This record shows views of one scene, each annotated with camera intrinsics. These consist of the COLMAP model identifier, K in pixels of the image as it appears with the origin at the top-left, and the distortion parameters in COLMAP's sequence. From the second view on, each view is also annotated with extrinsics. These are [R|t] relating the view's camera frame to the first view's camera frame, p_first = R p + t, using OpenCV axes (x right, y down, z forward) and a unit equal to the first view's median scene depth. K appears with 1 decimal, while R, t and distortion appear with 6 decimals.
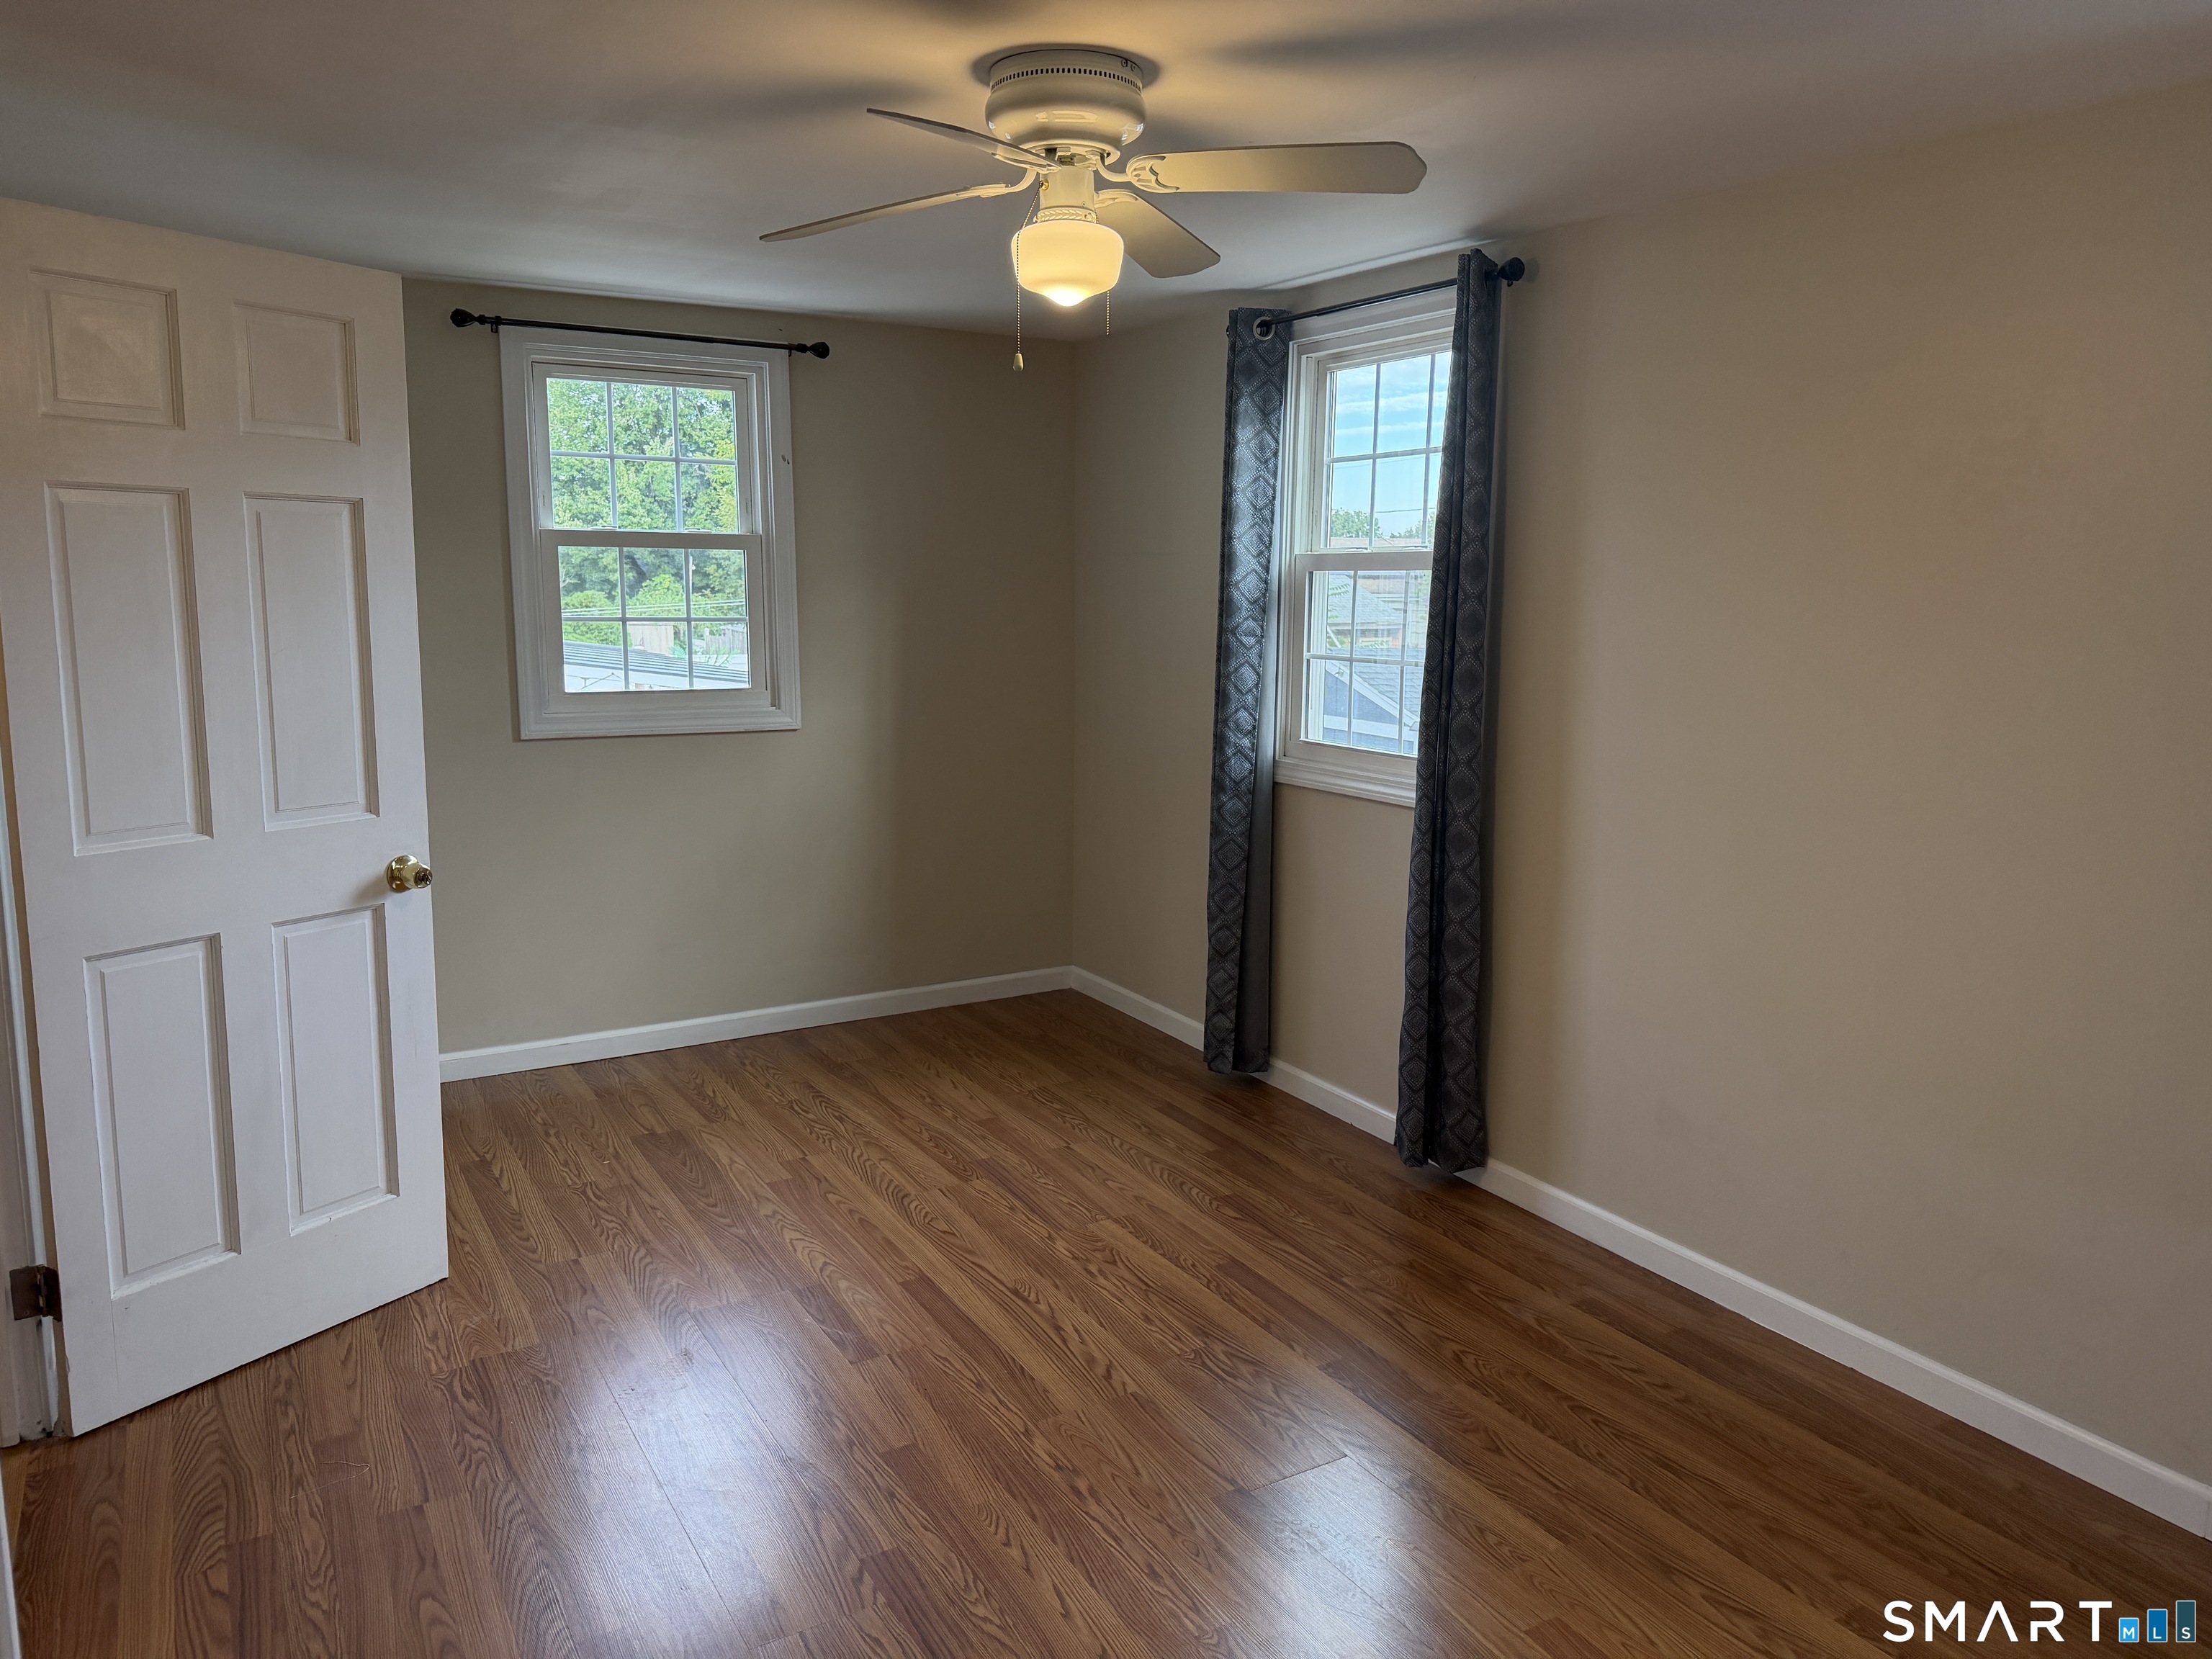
lens RADIAL K [[1565.9, 0, 1111.4], [0, 1565.9, 828.7], [0, 0, 1]] dist [0.128373, -0.171247]
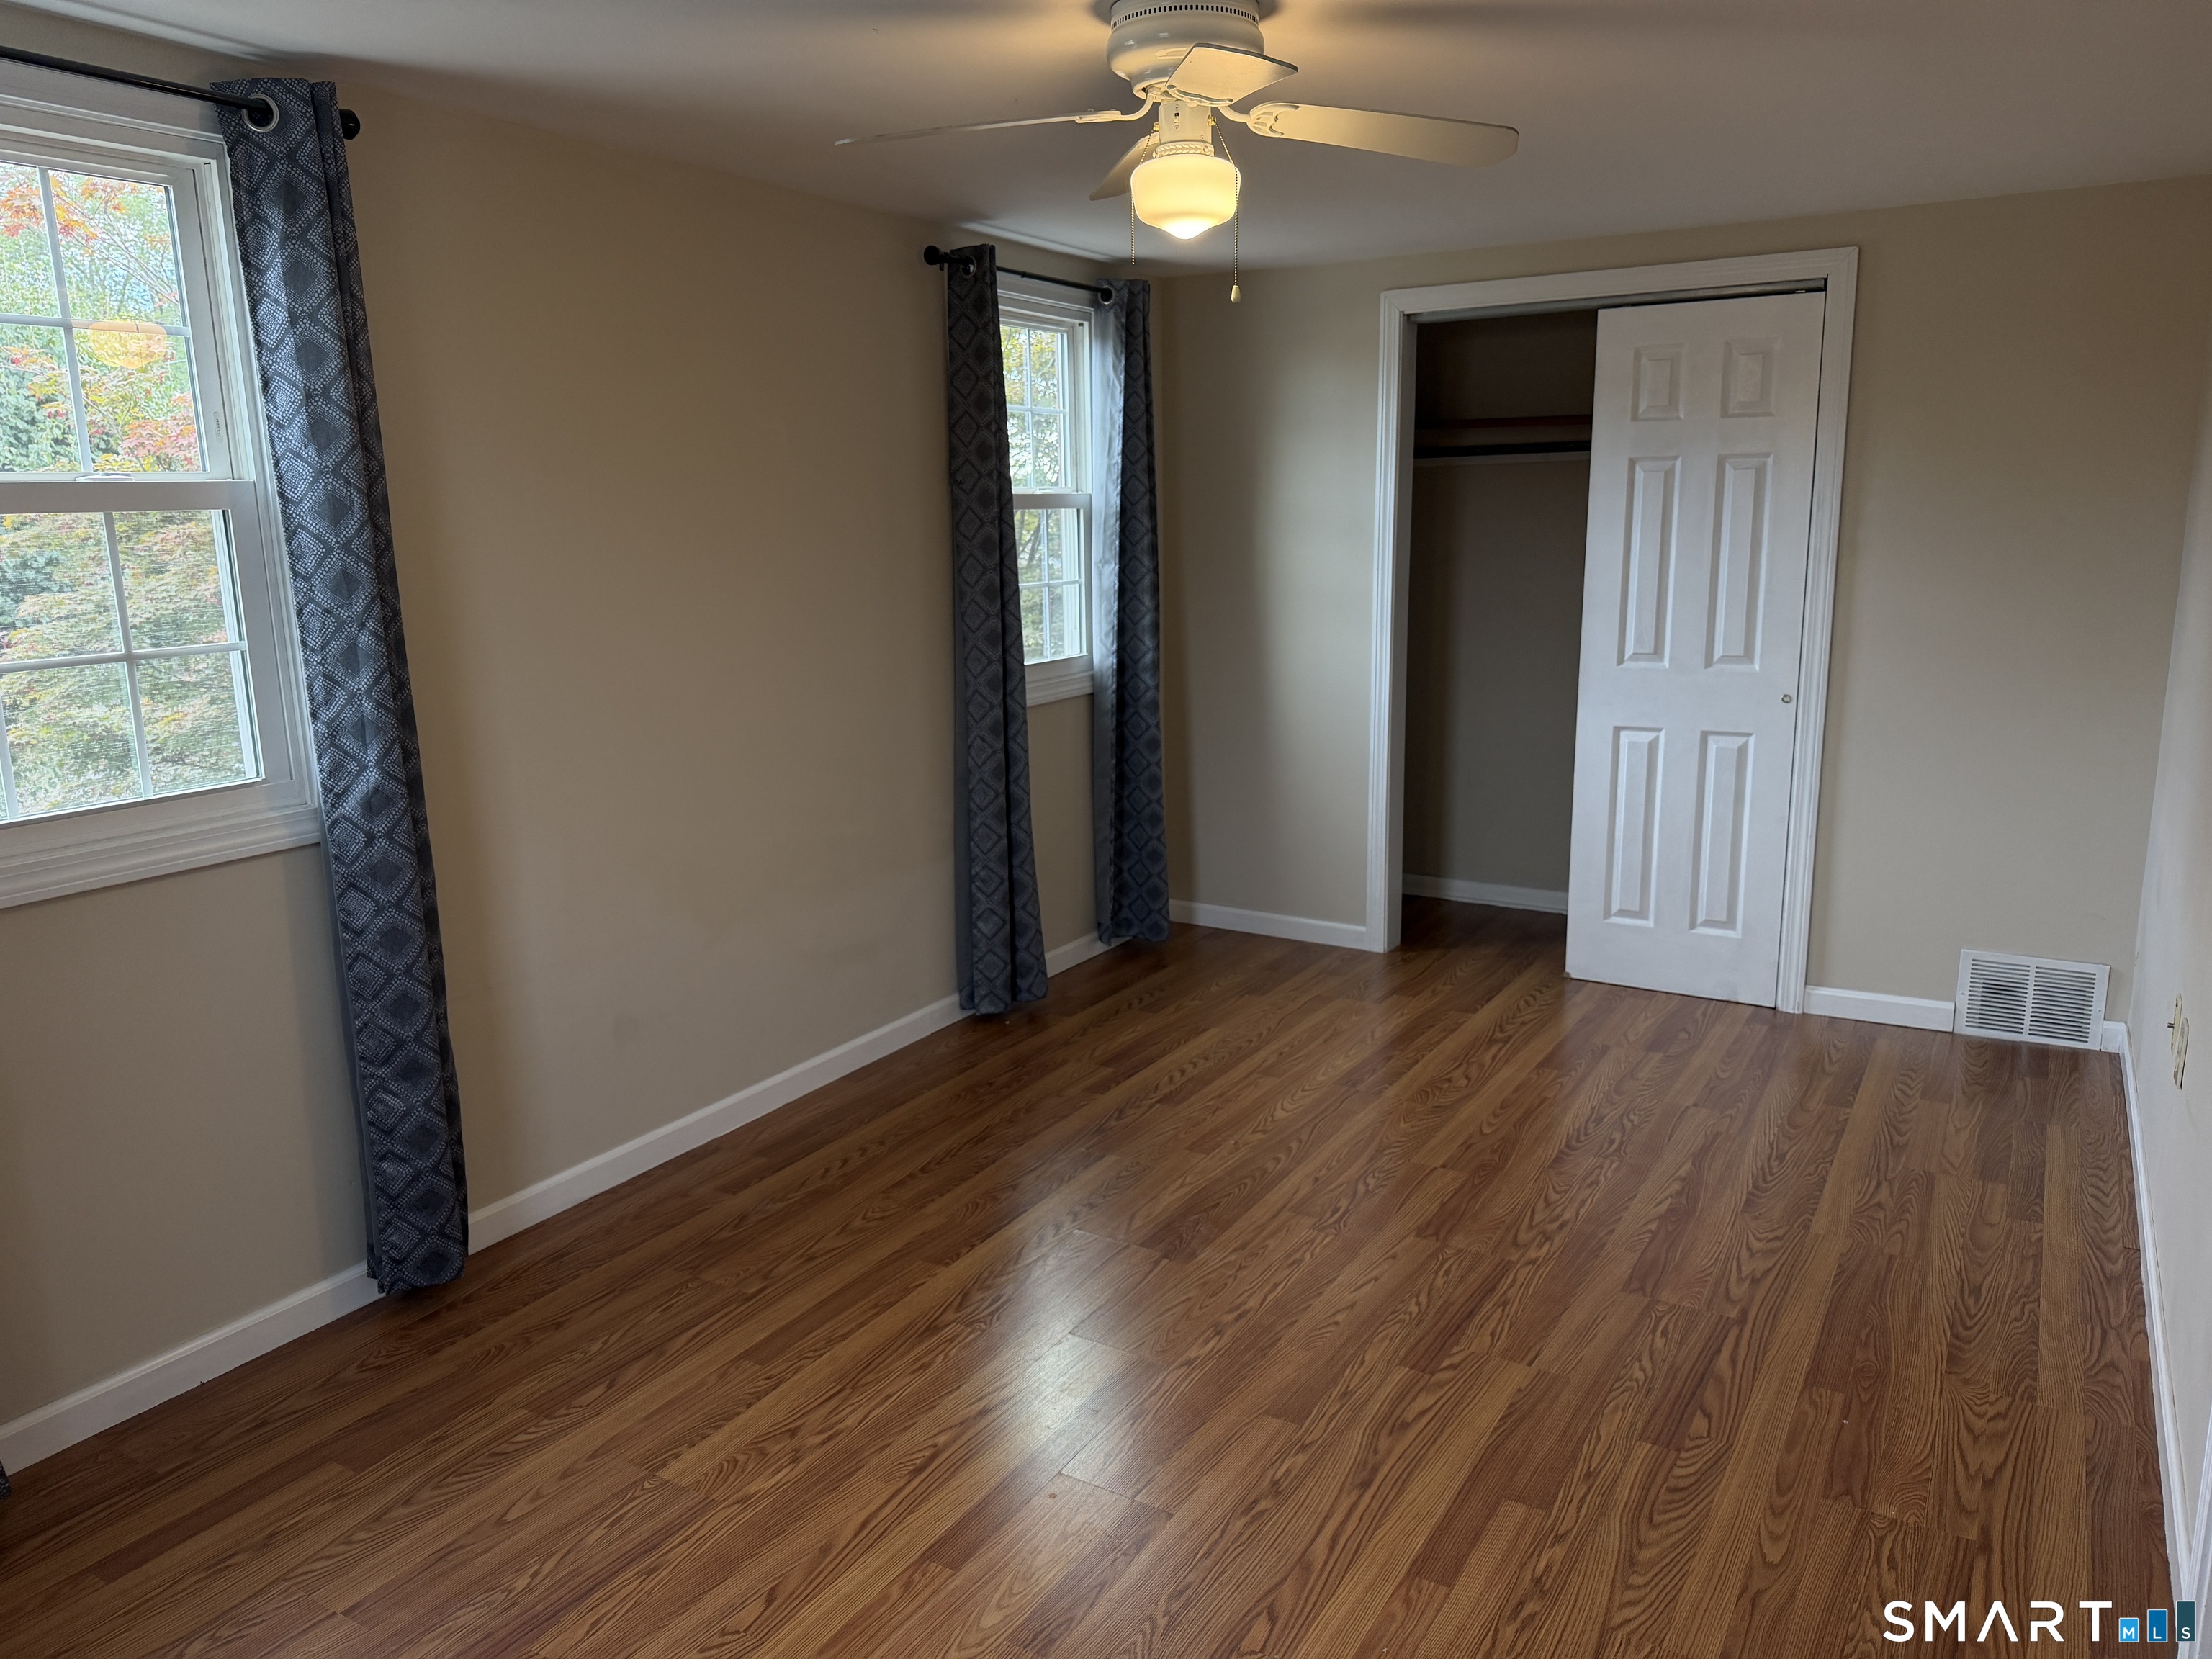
lens RADIAL K [[1565.9, 0, 1111.4], [0, 1565.9, 828.7], [0, 0, 1]] dist [0.128373, -0.171247]
pose [[-0.478052, -0.180368, 0.859613, -0.537656], [0.155784, 0.945759, 0.285080, -0.151701], [-0.864406, 0.270197, -0.424023, 0.889004]]
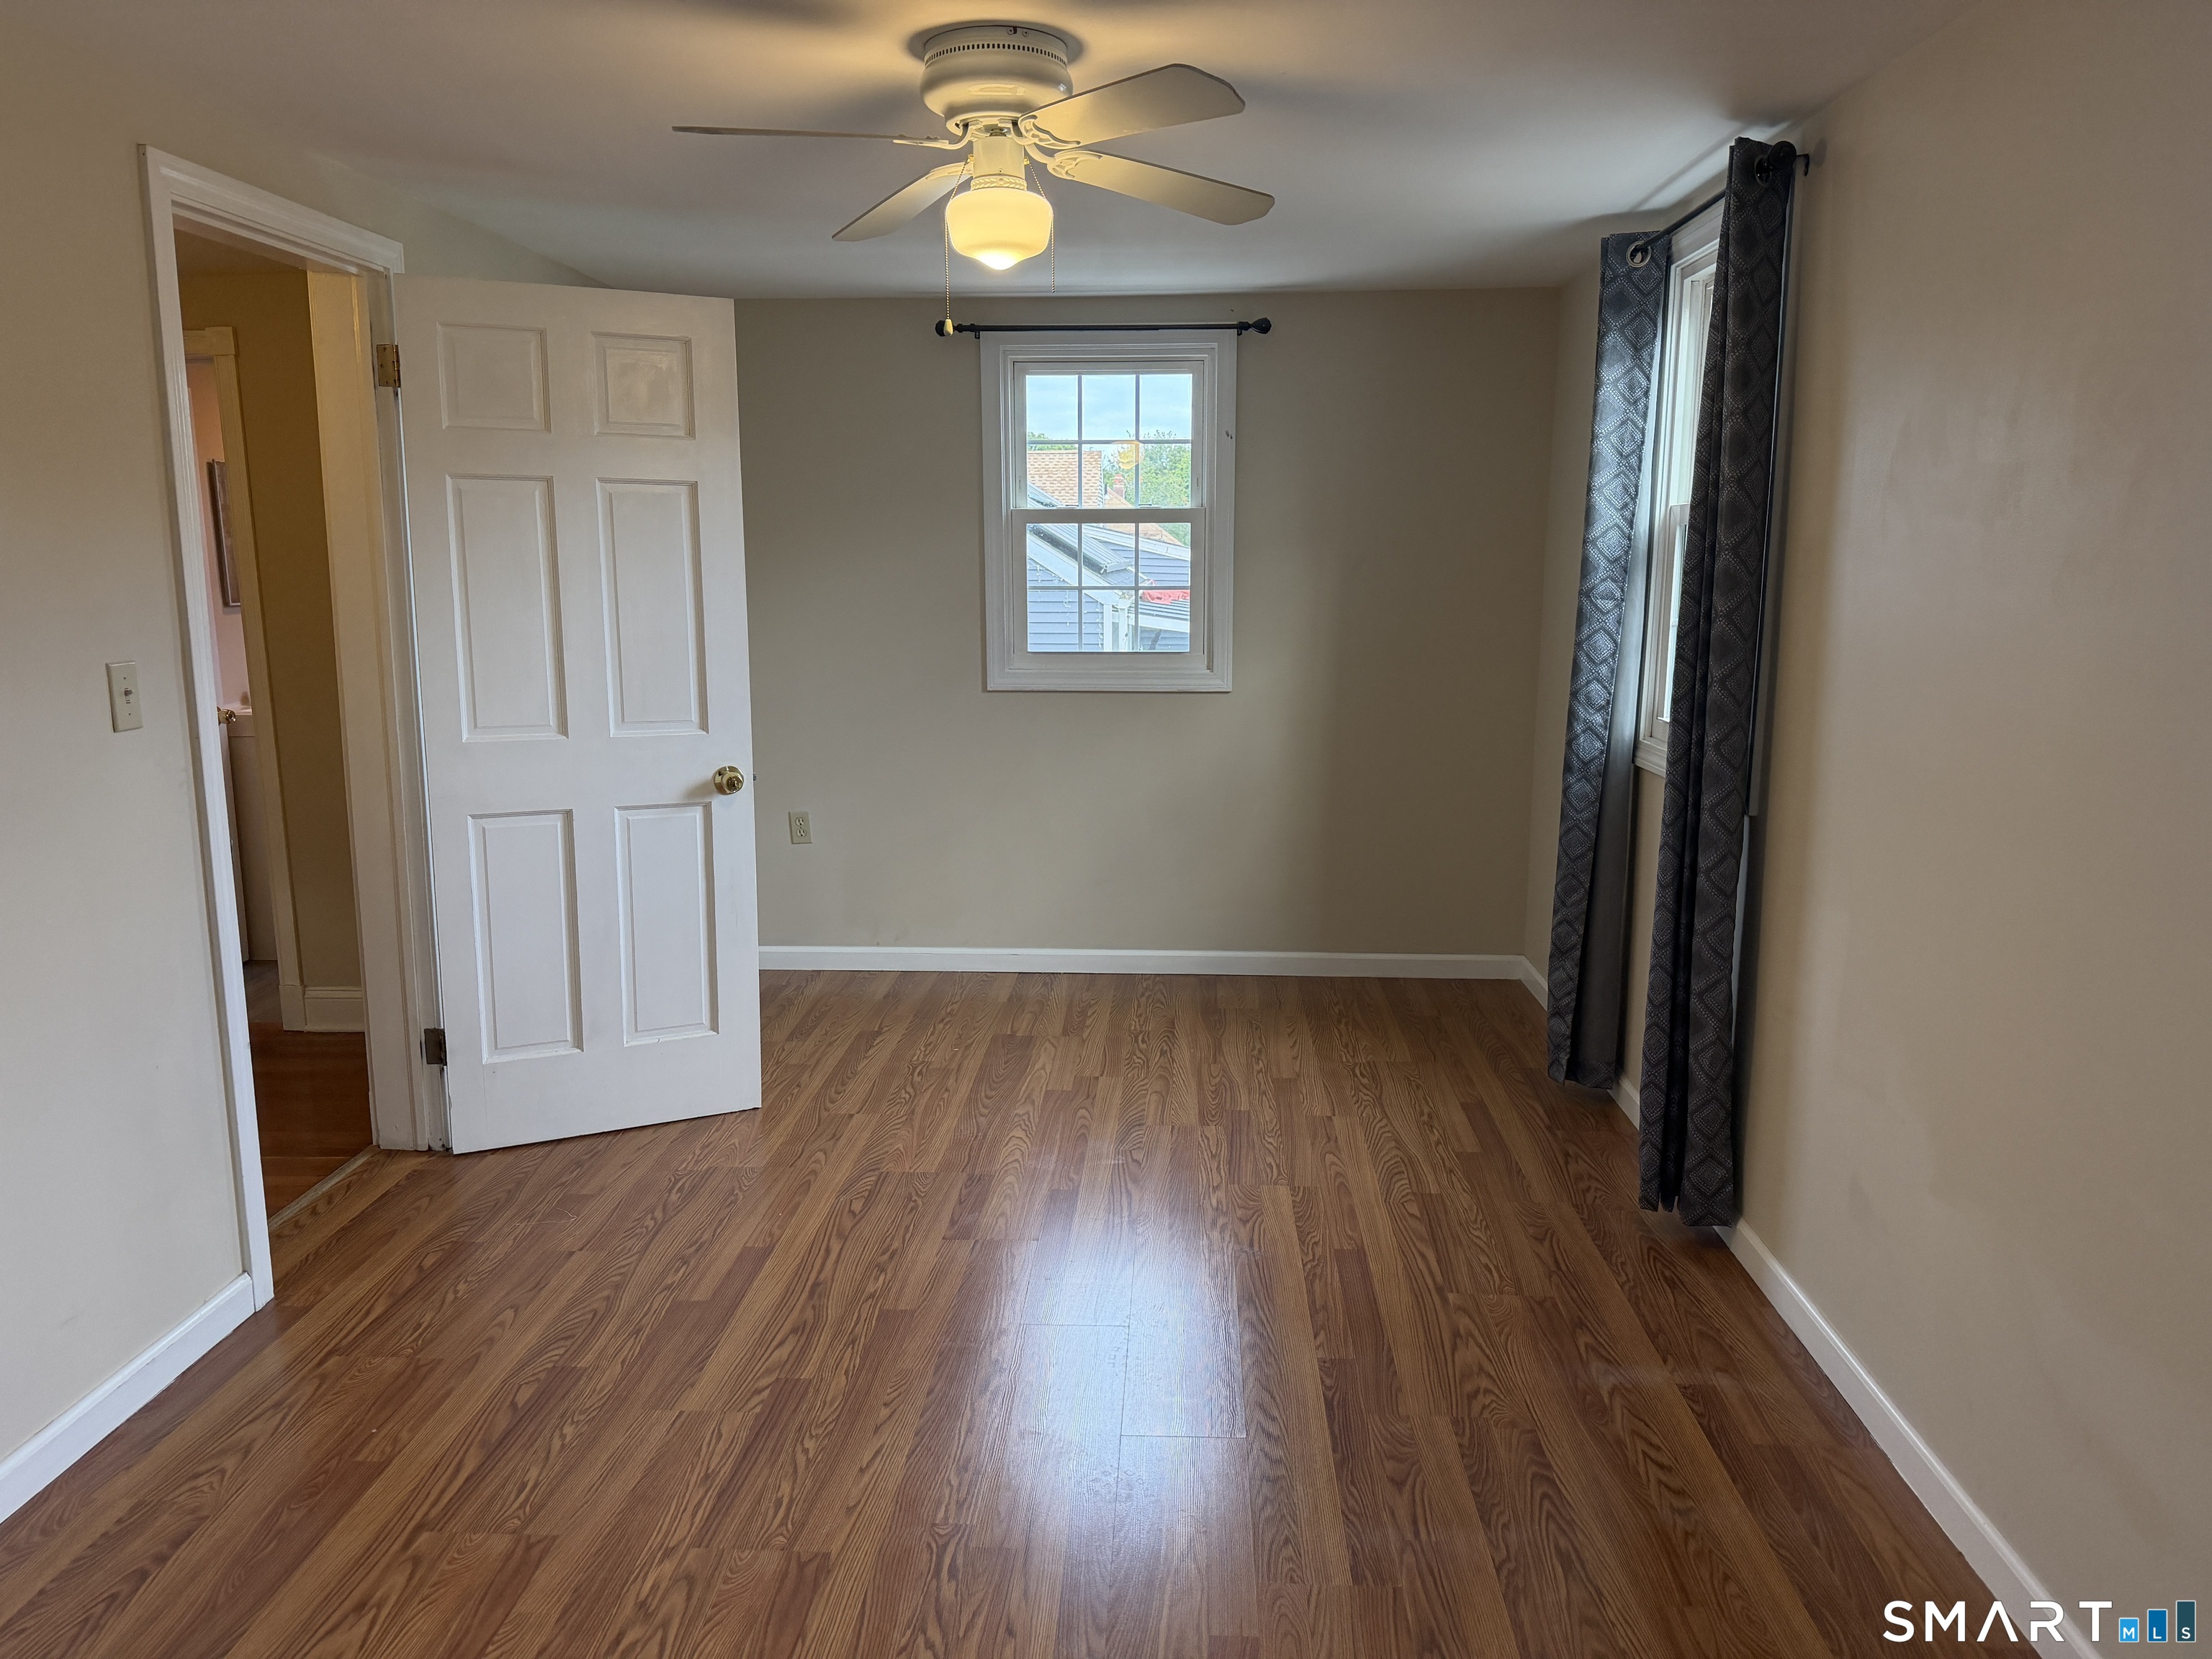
lens RADIAL K [[1559.7, 0, 1098.7], [0, 1559.7, 834.8], [0, 0, 1]] dist [0.188234, -0.364986]
pose [[0.828629, 0.088799, -0.552711, 0.363157], [-0.081461, 0.995956, 0.037884, 0.000091], [0.553840, 0.013633, 0.832511, 0.090024]]
